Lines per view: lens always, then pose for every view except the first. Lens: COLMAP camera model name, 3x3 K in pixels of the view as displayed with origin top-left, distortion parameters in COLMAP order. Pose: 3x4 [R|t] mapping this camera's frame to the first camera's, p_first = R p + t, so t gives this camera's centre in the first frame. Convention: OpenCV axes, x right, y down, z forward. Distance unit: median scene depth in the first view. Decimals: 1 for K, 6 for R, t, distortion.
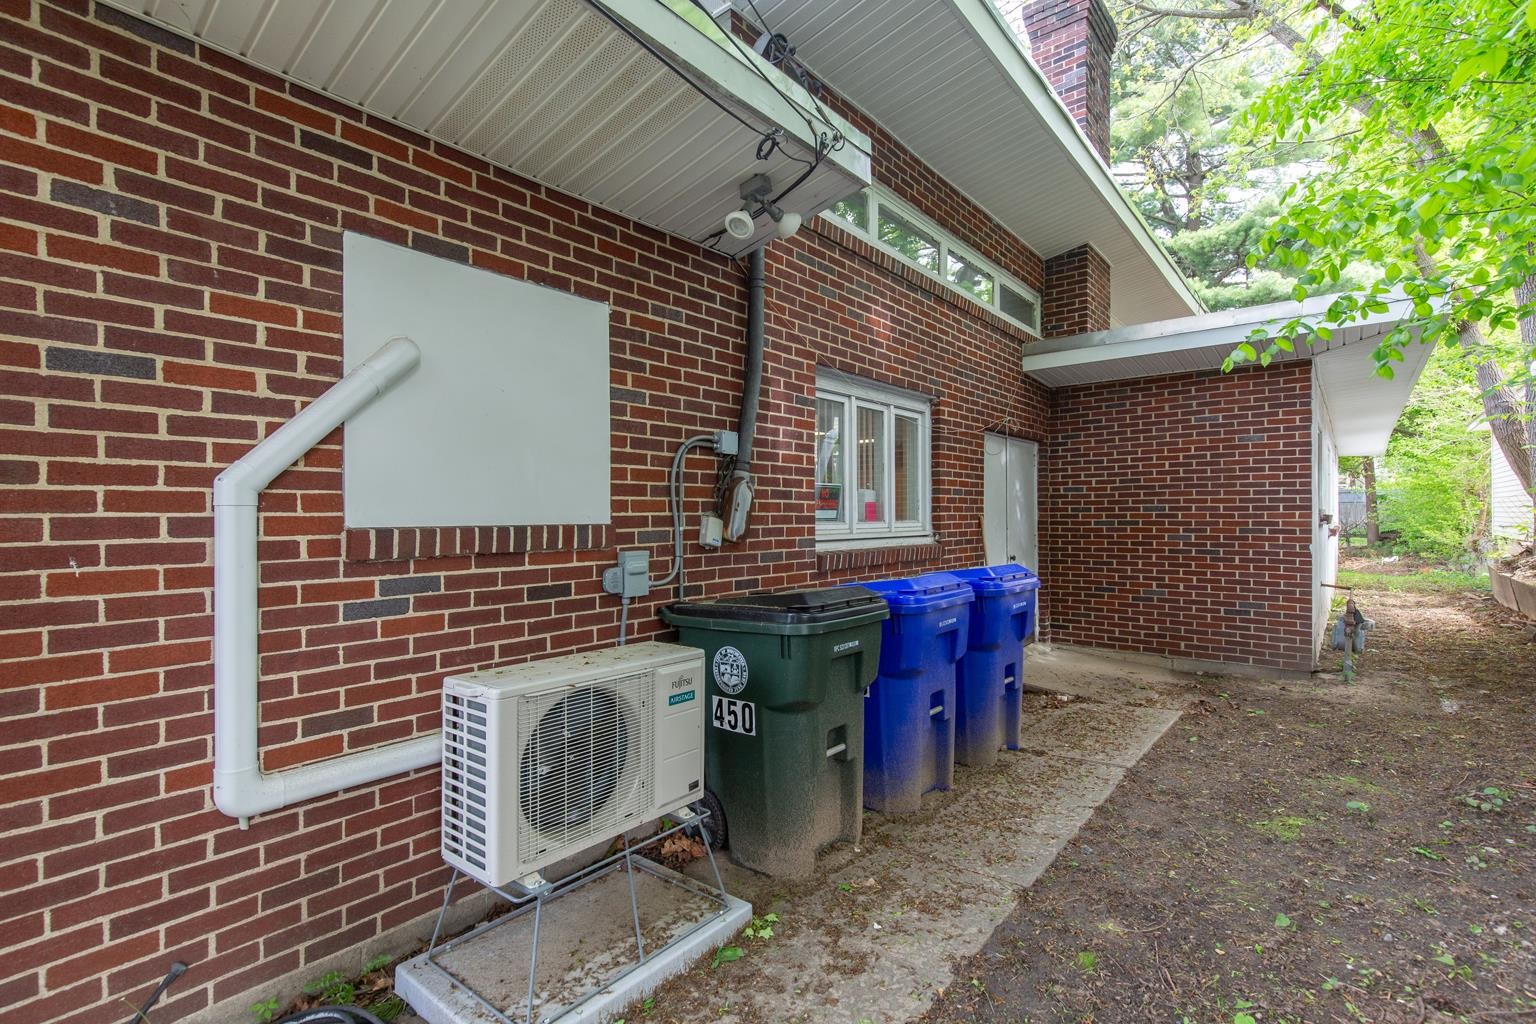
lens RADIAL K [[713.4, 0, 735.8], [0, 713.4, 530.1], [0, 0, 1]] dist [0.002432, -0.000479]
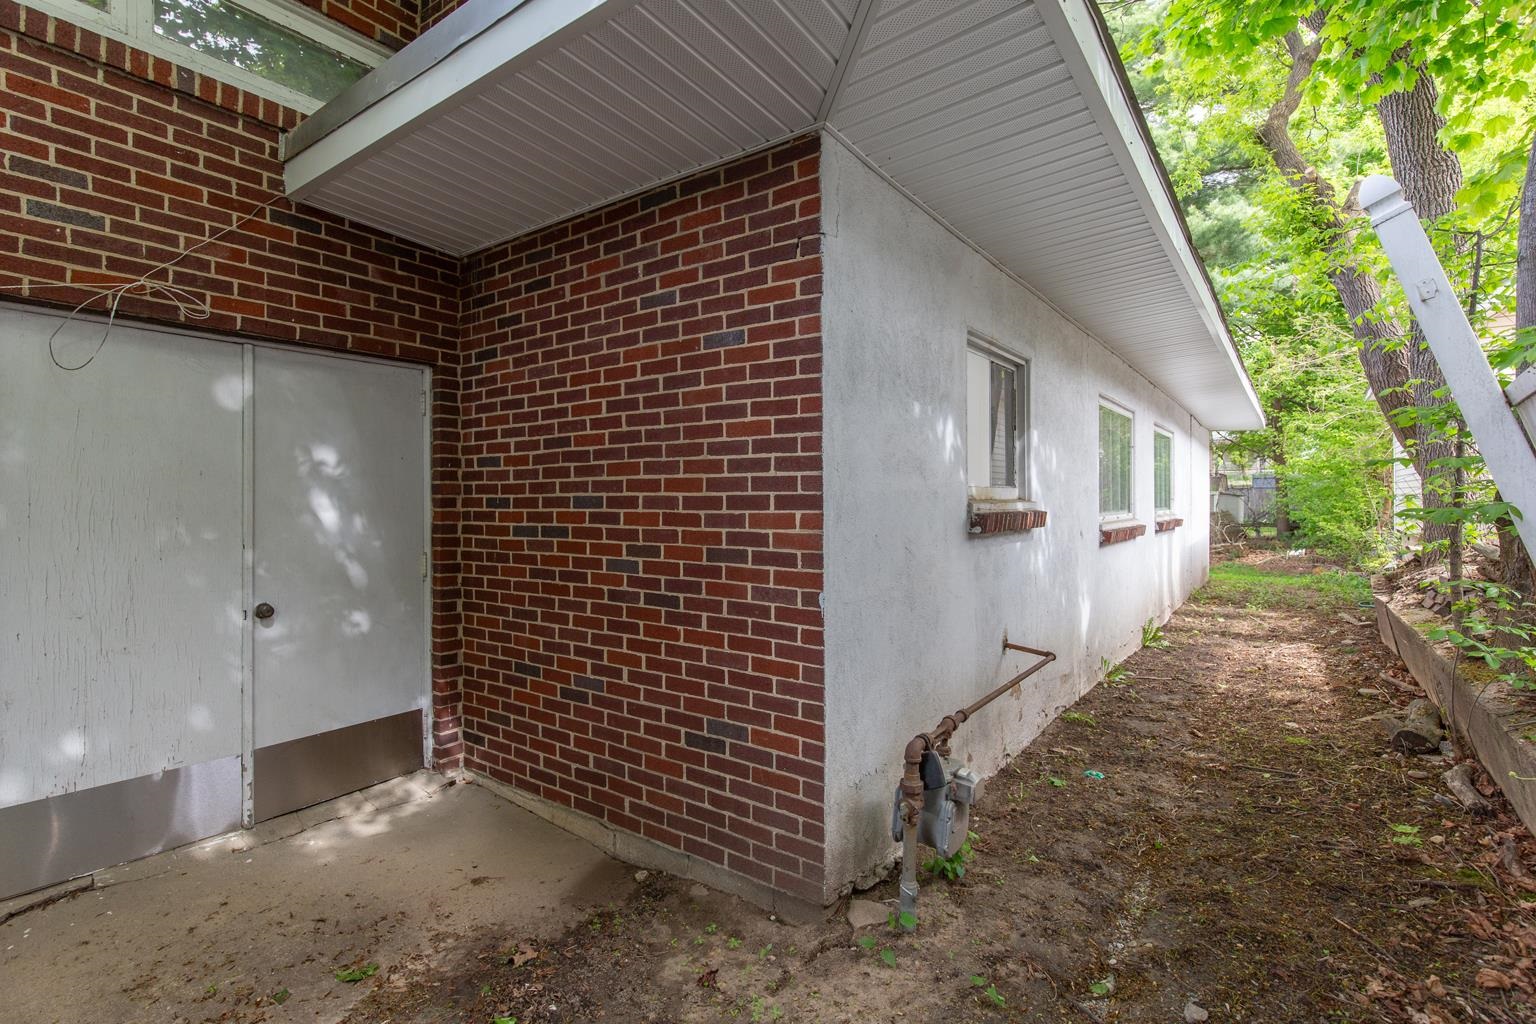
lens RADIAL K [[680.1, 0, 768.0], [0, 680.1, 512.0], [0, 0, 1]] dist [0.001943, -0.000117]
pose [[0.999212, 0.000134, 0.039684, 0.857623], [-0.000068, 0.999999, -0.001674, -0.028491], [-0.039684, 0.001670, 0.999211, 0.694826]]
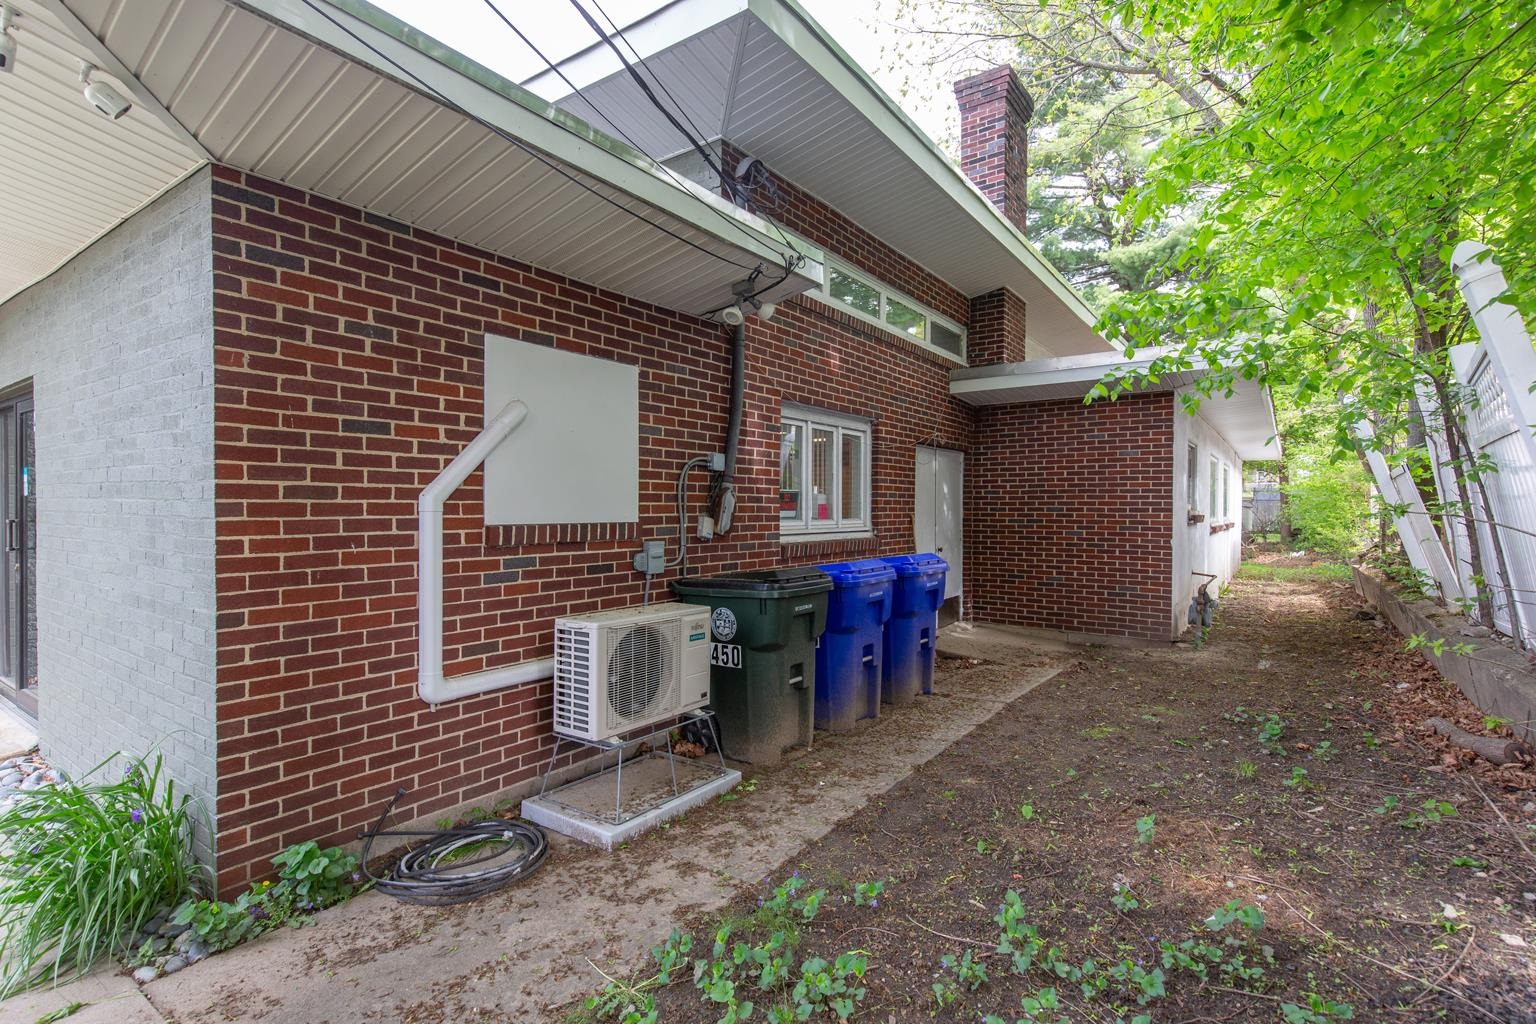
lens RADIAL K [[749.9, 0, 734.7], [0, 749.9, 533.8], [0, 0, 1]] dist [-0.001425, -0.000454]
pose [[0.997767, 0.005748, 0.066537, -0.049343], [-0.006767, 0.999863, 0.015090, -0.005347], [-0.066441, -0.015507, 0.997670, -0.289011]]
